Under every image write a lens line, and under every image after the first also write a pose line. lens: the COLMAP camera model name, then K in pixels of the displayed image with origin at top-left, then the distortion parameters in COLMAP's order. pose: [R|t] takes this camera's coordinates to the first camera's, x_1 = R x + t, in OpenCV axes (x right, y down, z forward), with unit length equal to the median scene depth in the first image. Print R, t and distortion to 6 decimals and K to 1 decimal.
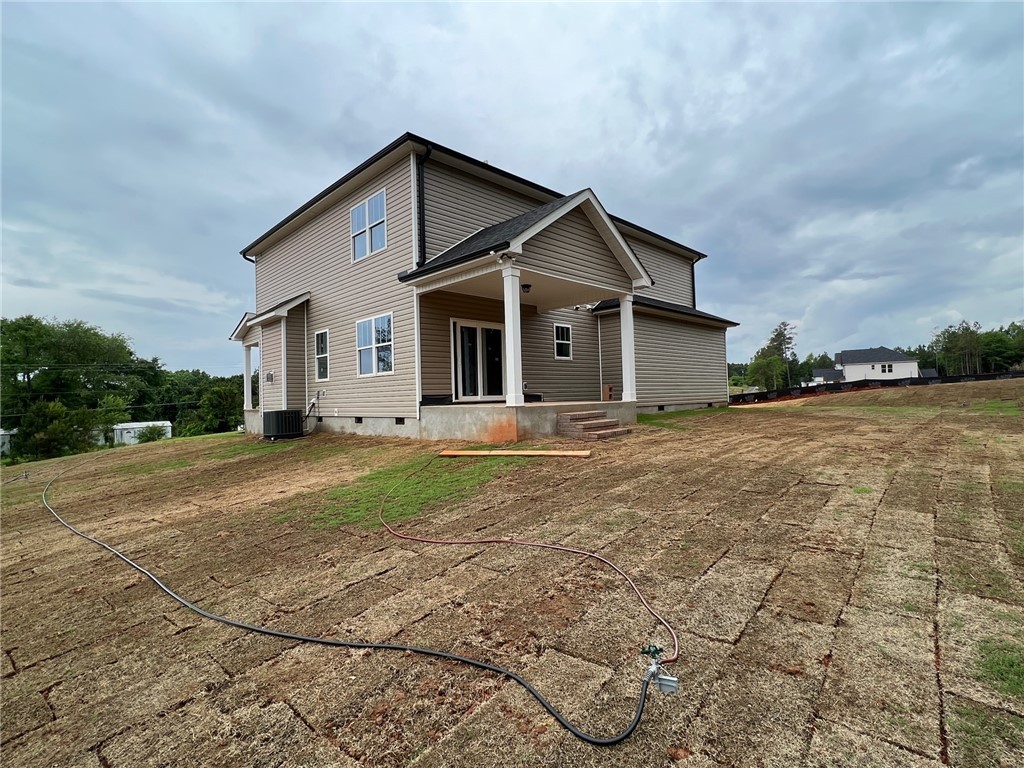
lens RADIAL K [[497.1, 0, 512.9], [0, 497.1, 385.9], [0, 0, 1]] dist [0.001135, 0.000012]
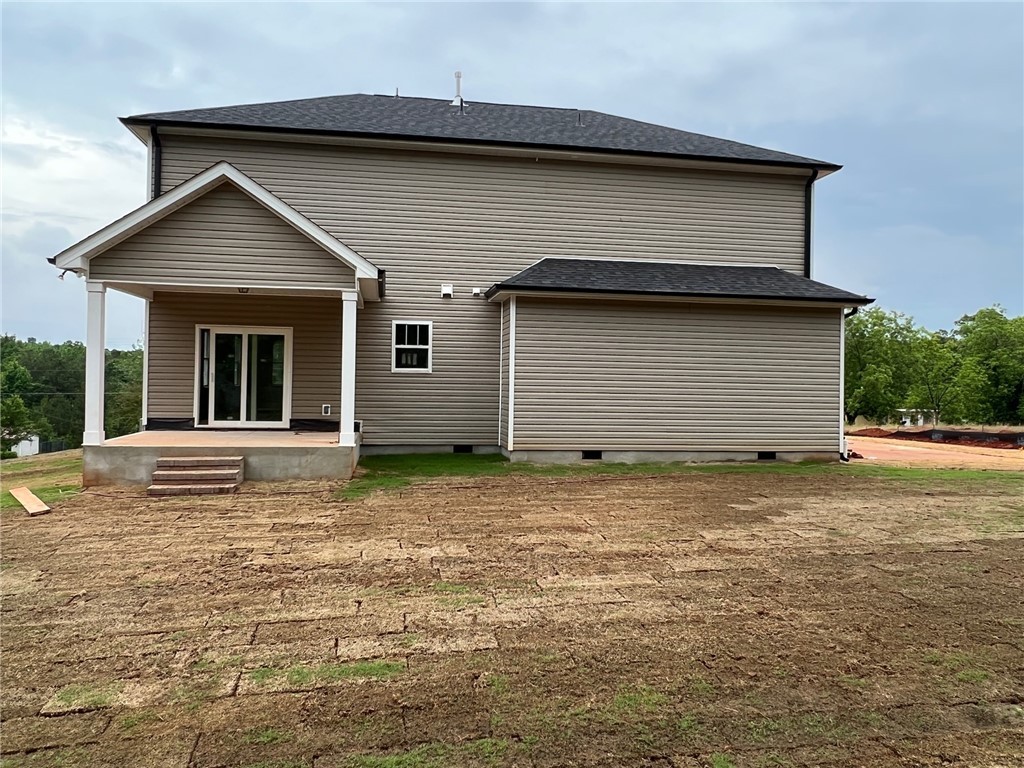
lens RADIAL K [[763.1, 0, 512.4], [0, 763.1, 382.4], [0, 0, 1]] dist [-0.009600, 0.000467]
pose [[0.812868, 0.041454, -0.580971, 0.900611], [-0.026448, 0.999062, 0.034282, -0.086027], [0.581847, -0.012501, 0.813202, 0.243062]]
